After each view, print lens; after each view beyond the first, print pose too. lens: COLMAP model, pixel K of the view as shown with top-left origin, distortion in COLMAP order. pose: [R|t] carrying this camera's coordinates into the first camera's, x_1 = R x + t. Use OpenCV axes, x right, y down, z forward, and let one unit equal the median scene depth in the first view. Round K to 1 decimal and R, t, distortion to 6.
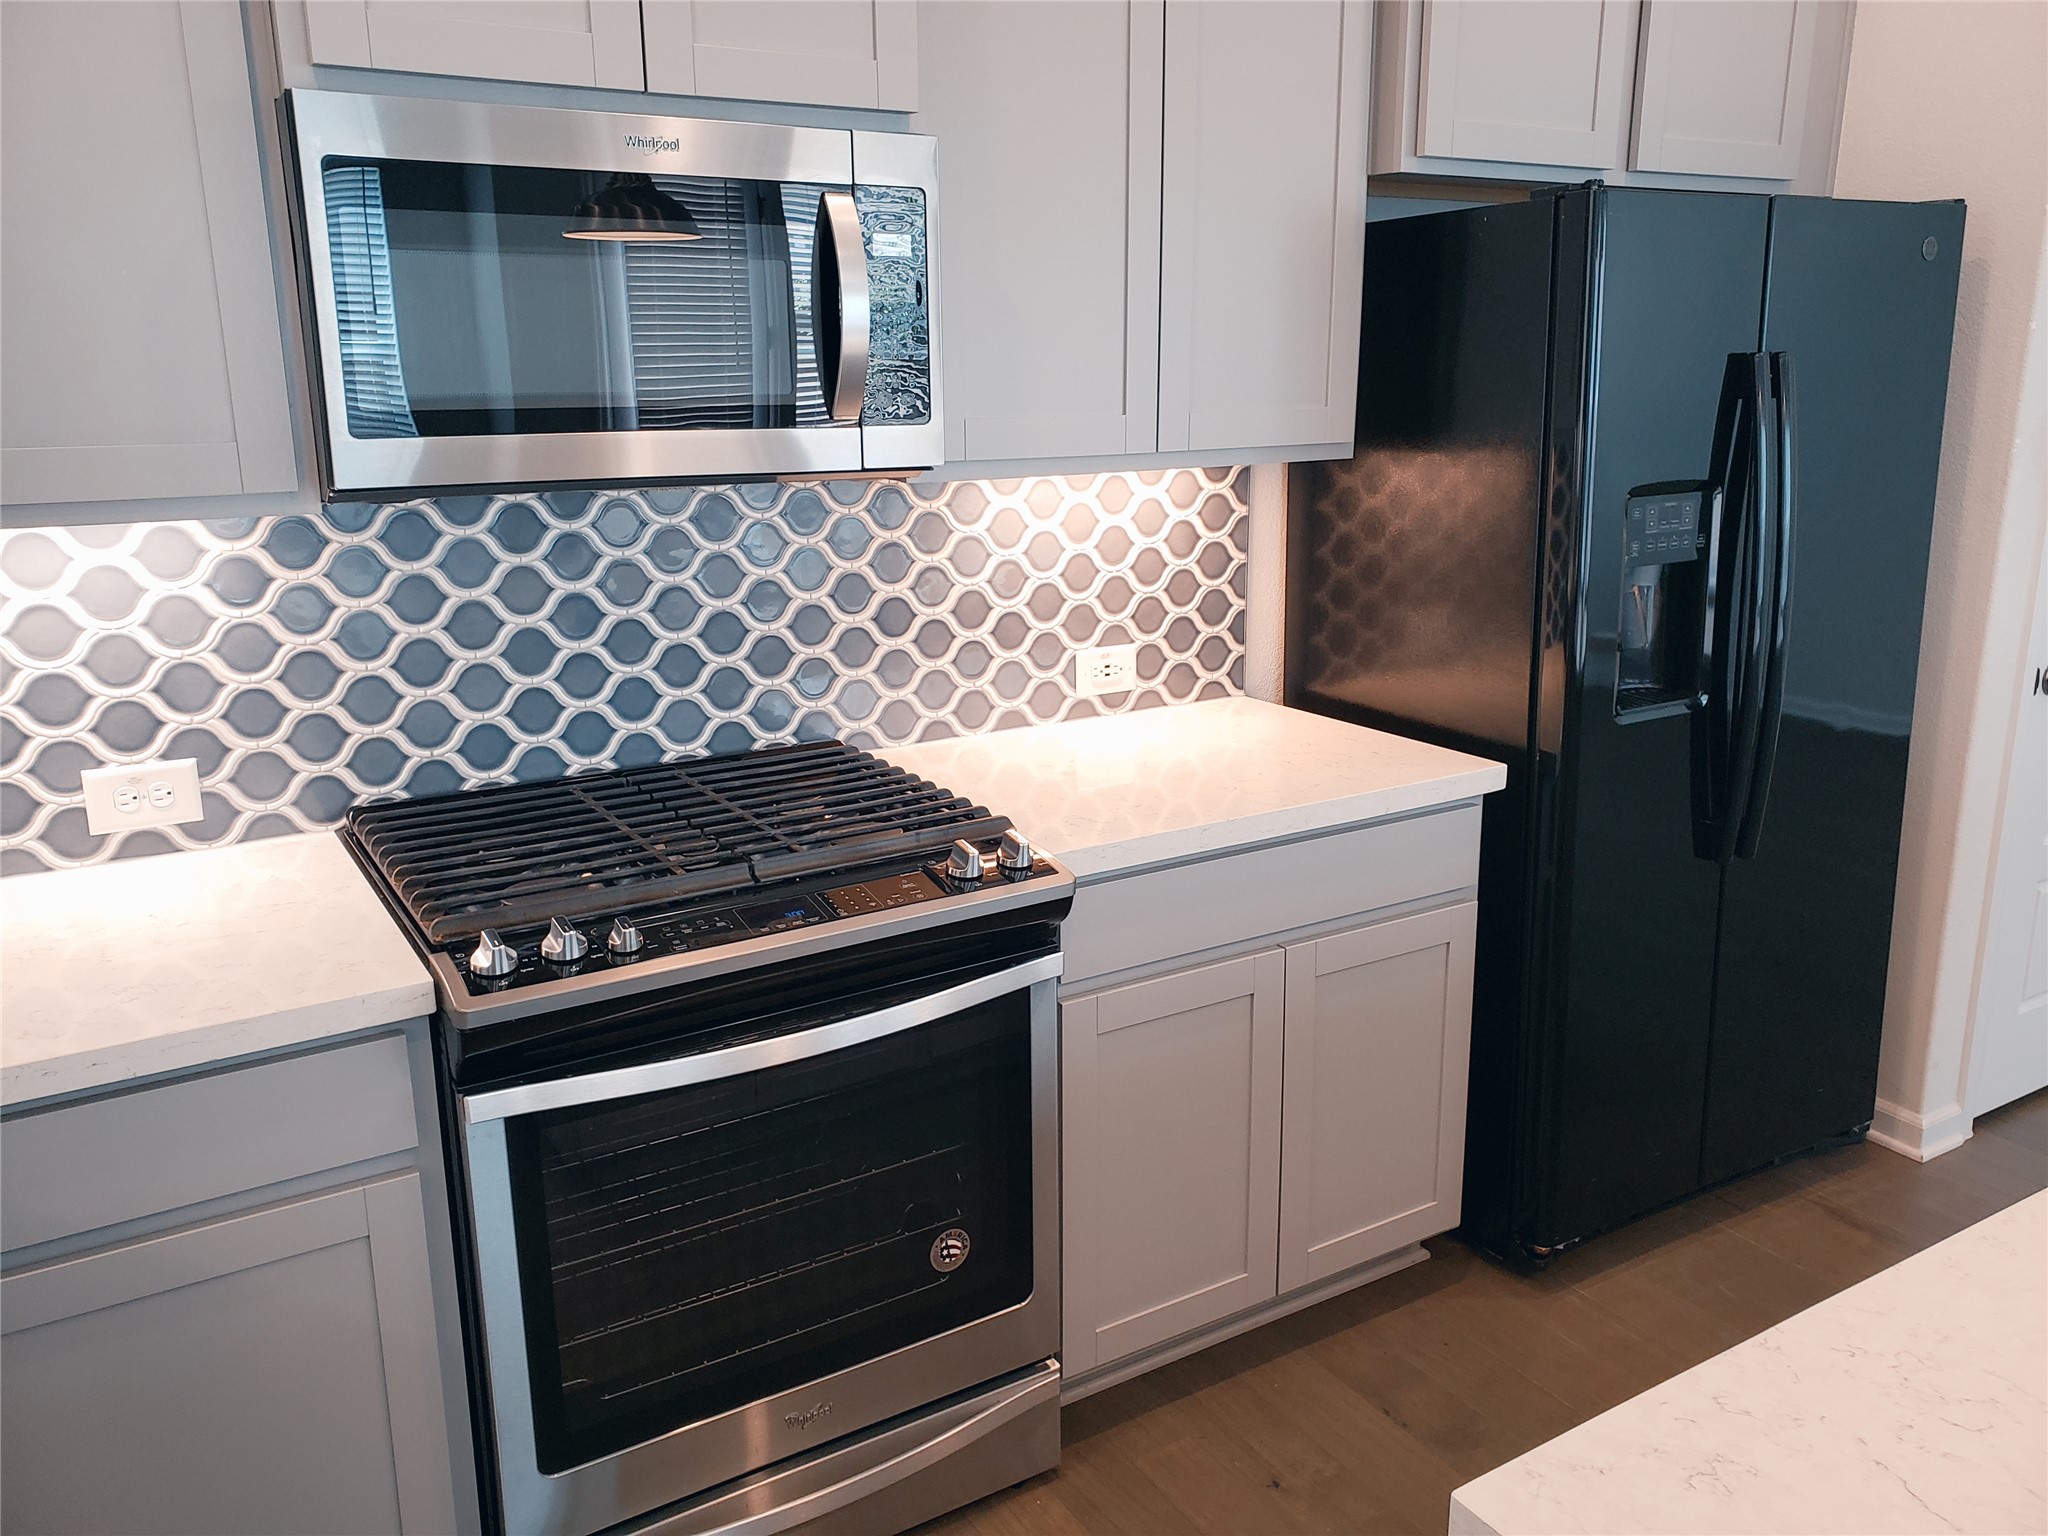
lens RADIAL K [[1606.6, 0, 1024.0], [0, 1606.6, 768.0], [0, 0, 1]] dist [-0.002220, -0.001390]
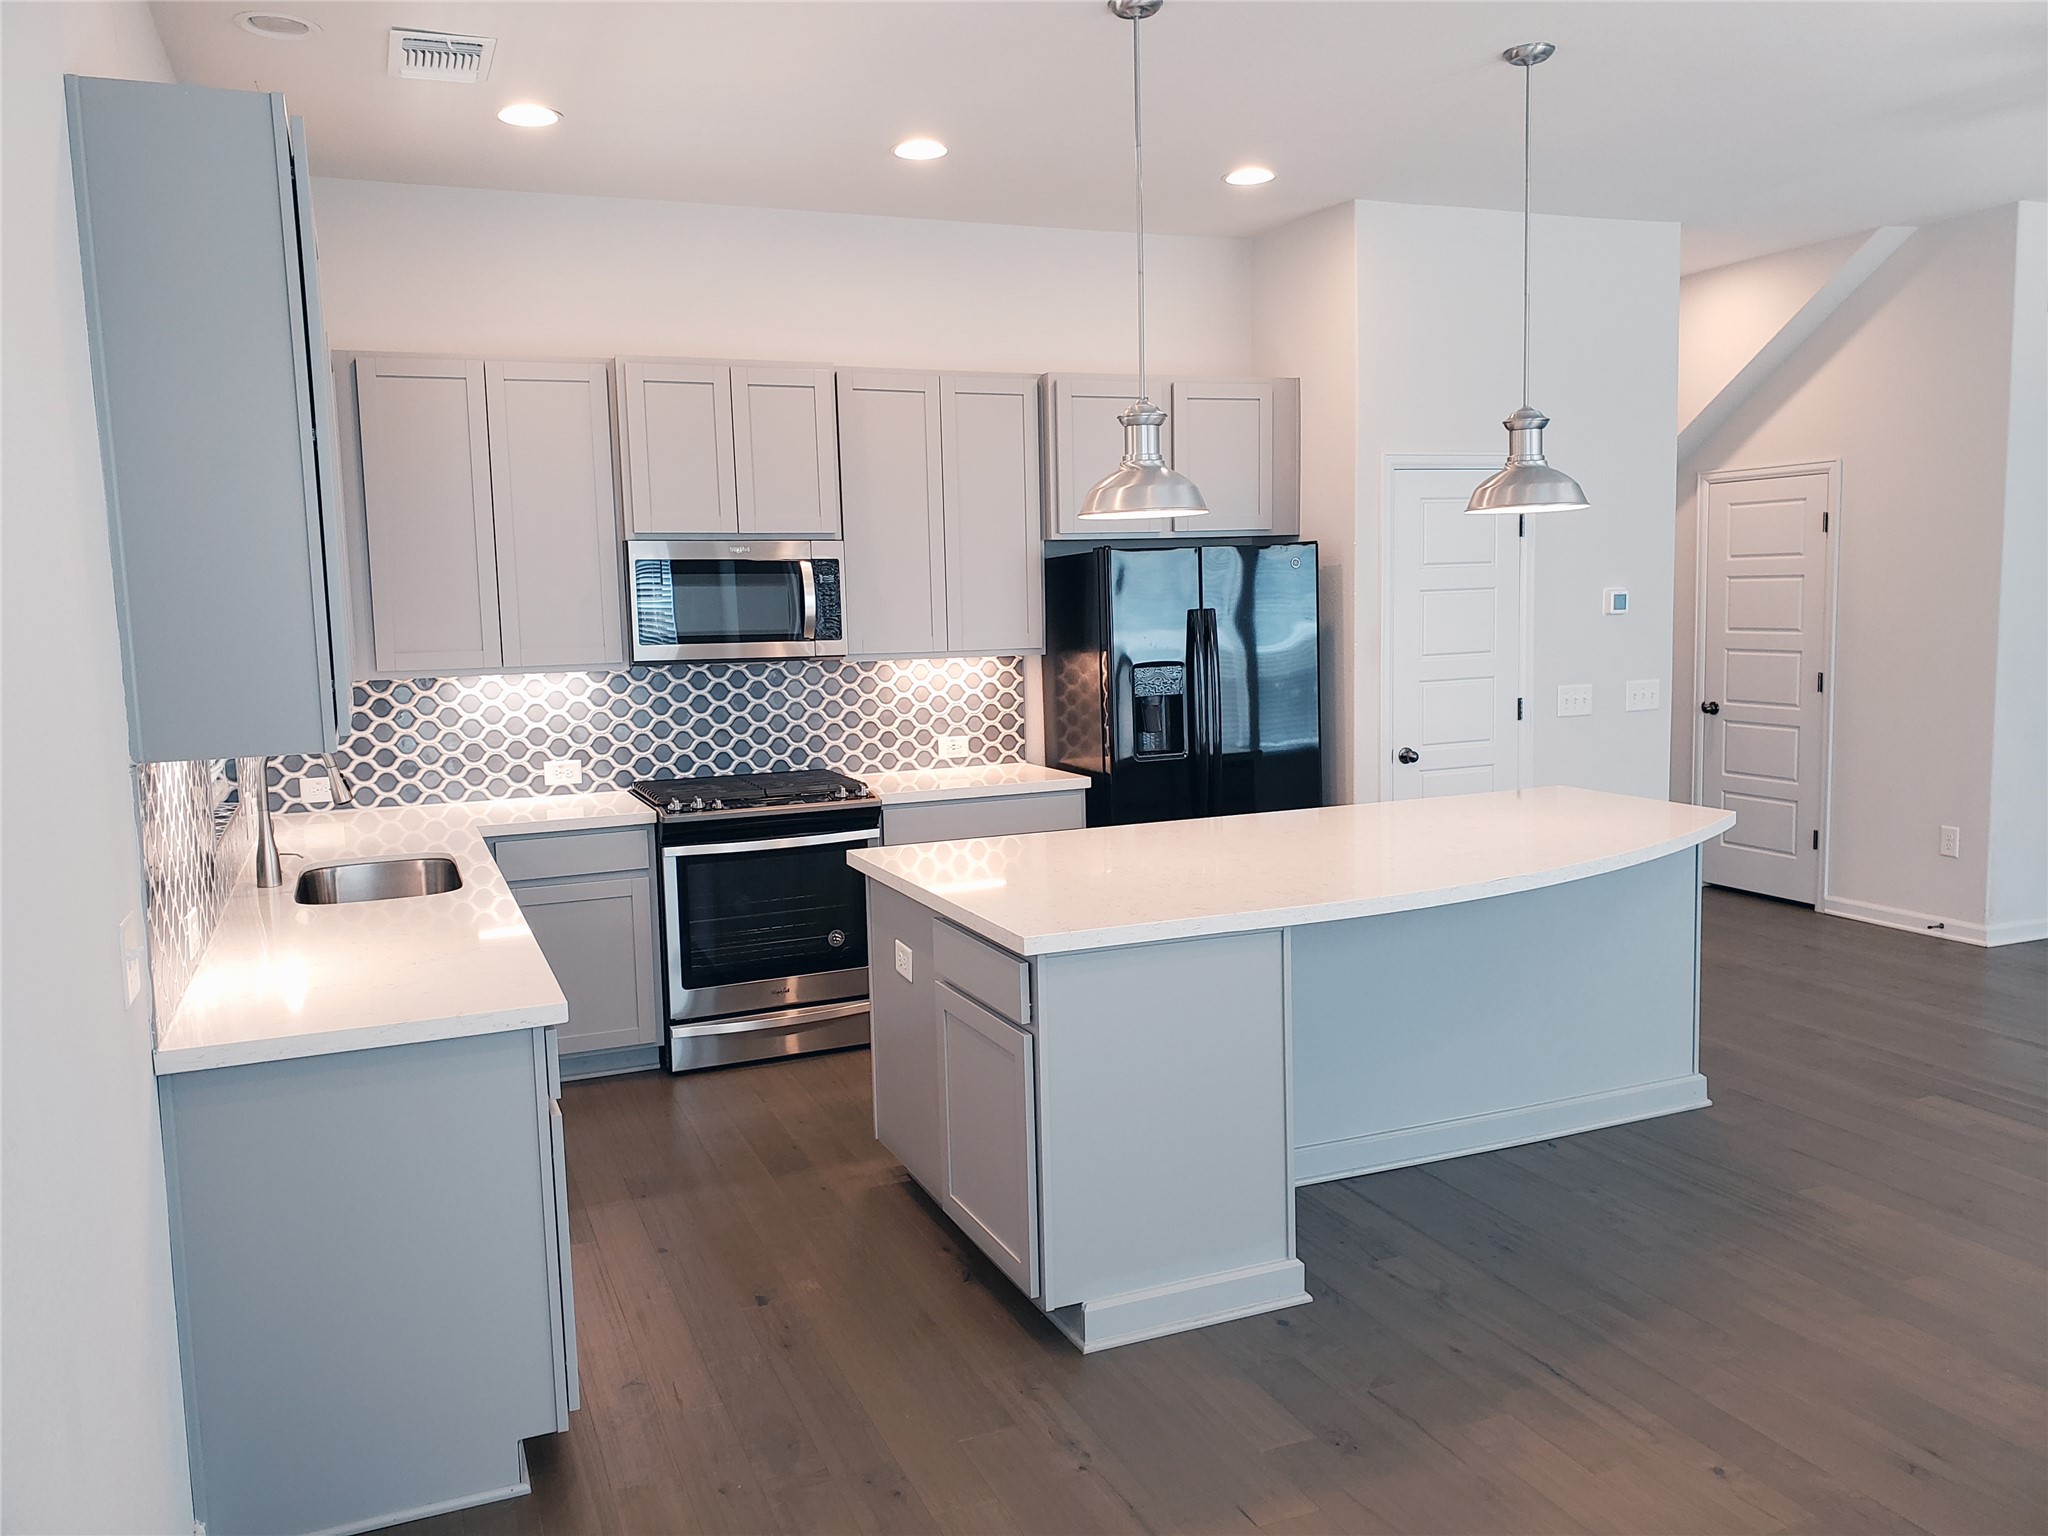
lens RADIAL K [[1560.4, 0, 1024.0], [0, 1560.4, 768.0], [0, 0, 1]] dist [0.055922, -0.068066]
pose [[0.989238, 0.000601, -0.146315, 0.544514], [-0.020768, 0.990444, -0.136346, 0.307198], [0.144835, 0.137917, 0.979797, -1.313894]]
